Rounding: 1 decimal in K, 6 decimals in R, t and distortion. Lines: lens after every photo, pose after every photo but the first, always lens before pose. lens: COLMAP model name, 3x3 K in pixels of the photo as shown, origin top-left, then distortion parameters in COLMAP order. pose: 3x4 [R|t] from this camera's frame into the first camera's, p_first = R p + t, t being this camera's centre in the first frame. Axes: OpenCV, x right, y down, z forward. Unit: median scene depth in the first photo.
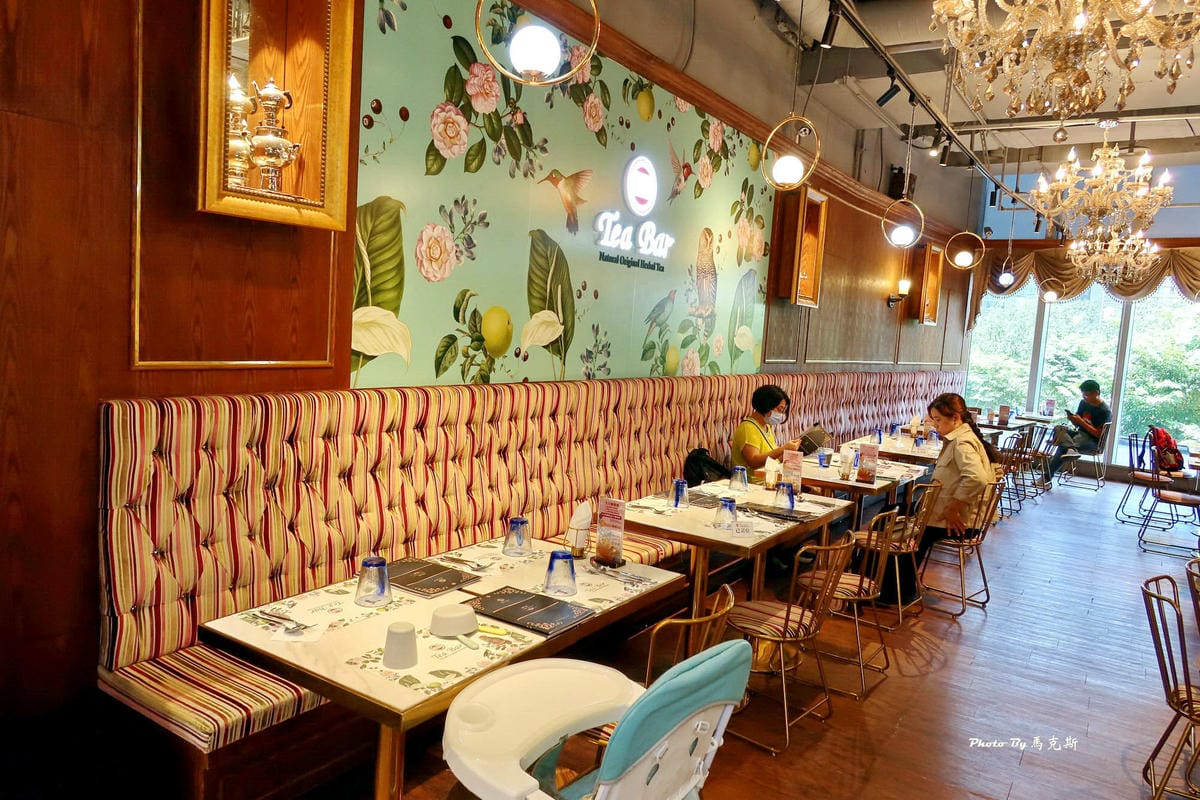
lens RADIAL K [[834.1, 0, 599.4], [0, 834.1, 391.5], [0, 0, 1]] dist [-0.005883, 0.009562]
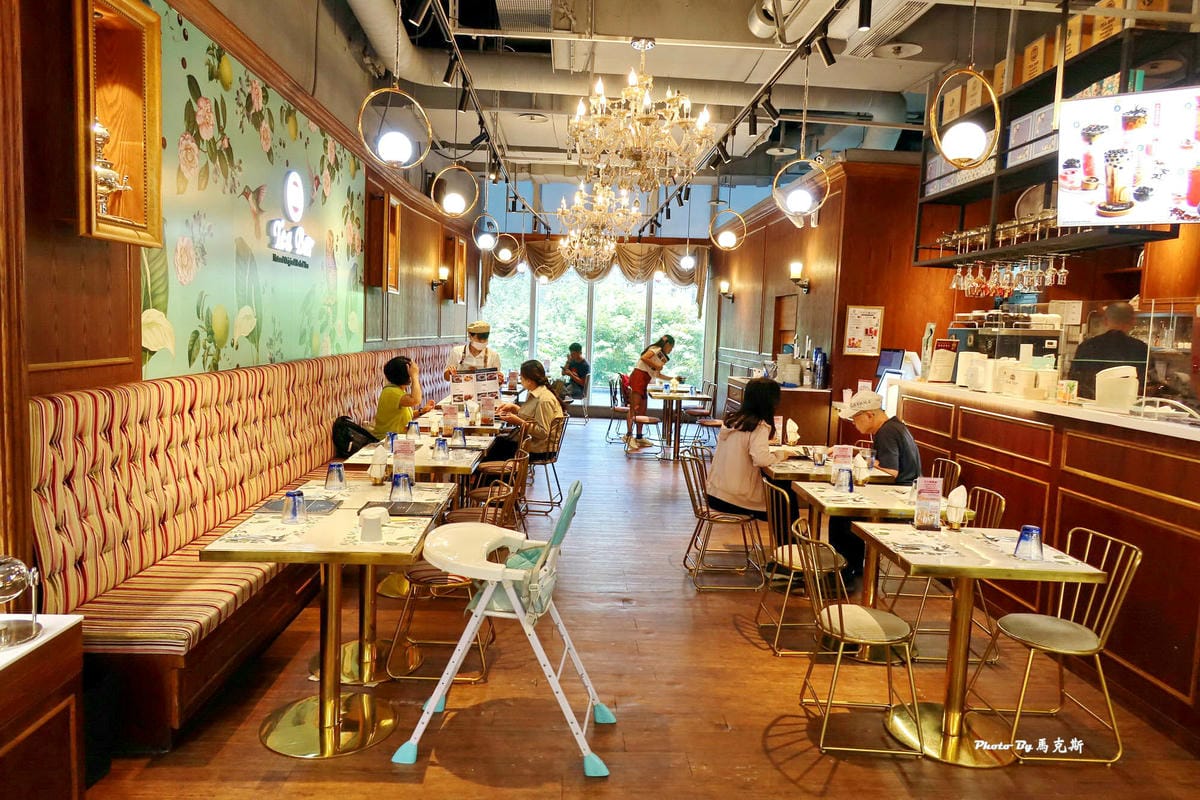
lens RADIAL K [[834.1, 0, 604.0], [0, 834.1, 396.4], [0, 0, 1]] dist [-0.005883, 0.009562]
pose [[0.809500, -0.088437, 0.580421, -0.355064], [0.068245, 0.996062, 0.056588, -0.002462], [-0.583140, -0.006197, 0.812348, -0.249457]]
